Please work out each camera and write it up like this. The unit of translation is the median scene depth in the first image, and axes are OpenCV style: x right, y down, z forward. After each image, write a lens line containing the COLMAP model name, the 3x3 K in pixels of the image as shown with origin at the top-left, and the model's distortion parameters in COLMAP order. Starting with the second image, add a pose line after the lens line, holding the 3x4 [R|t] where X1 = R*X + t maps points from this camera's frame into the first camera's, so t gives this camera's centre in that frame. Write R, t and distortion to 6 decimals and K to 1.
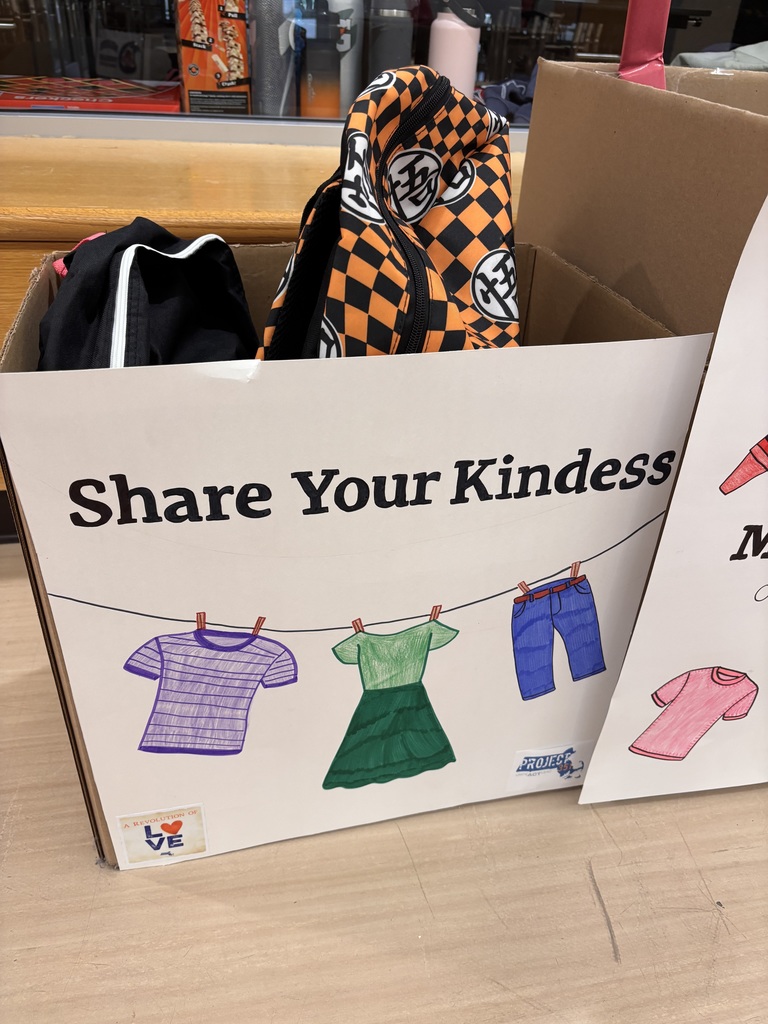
lens RADIAL K [[779.3, 0, 384.0], [0, 779.3, 512.0], [0, 0, 1]] dist [0.042084, -0.056693]
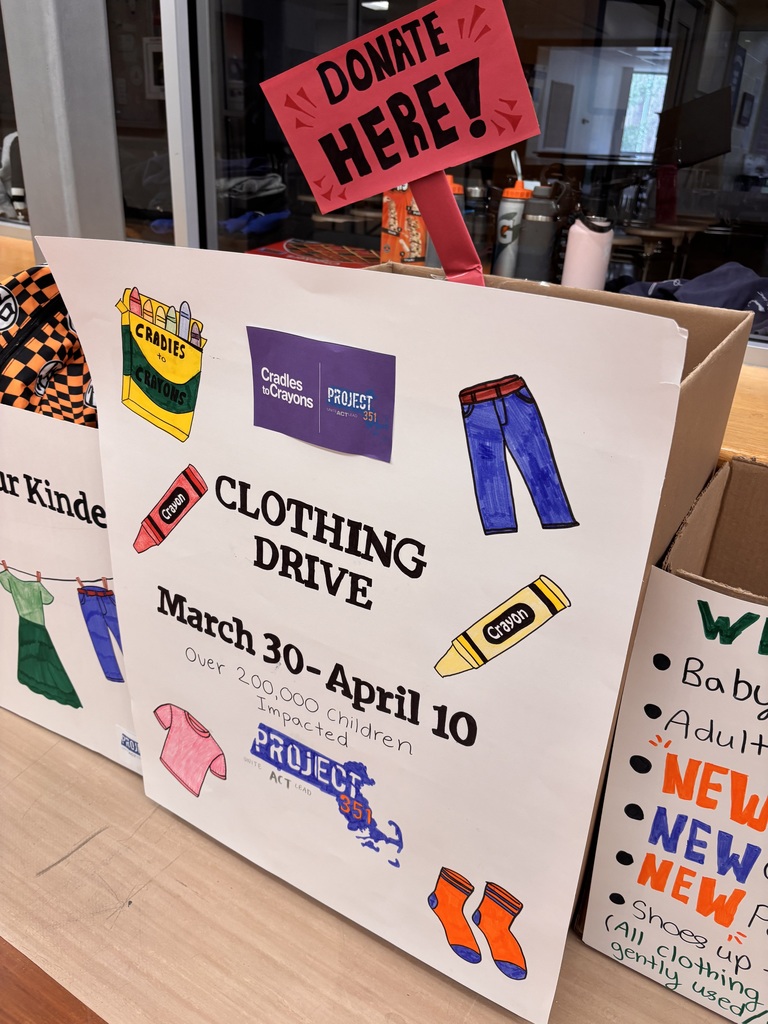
lens RADIAL K [[788.5, 0, 392.5], [0, 788.5, 507.5], [0, 0, 1]] dist [-0.004310, -0.007552]
pose [[0.743301, 0.271899, -0.611207, 1.616806], [-0.377877, 0.924599, -0.048231, -0.201757], [0.552007, 0.266811, 0.790000, 0.119622]]
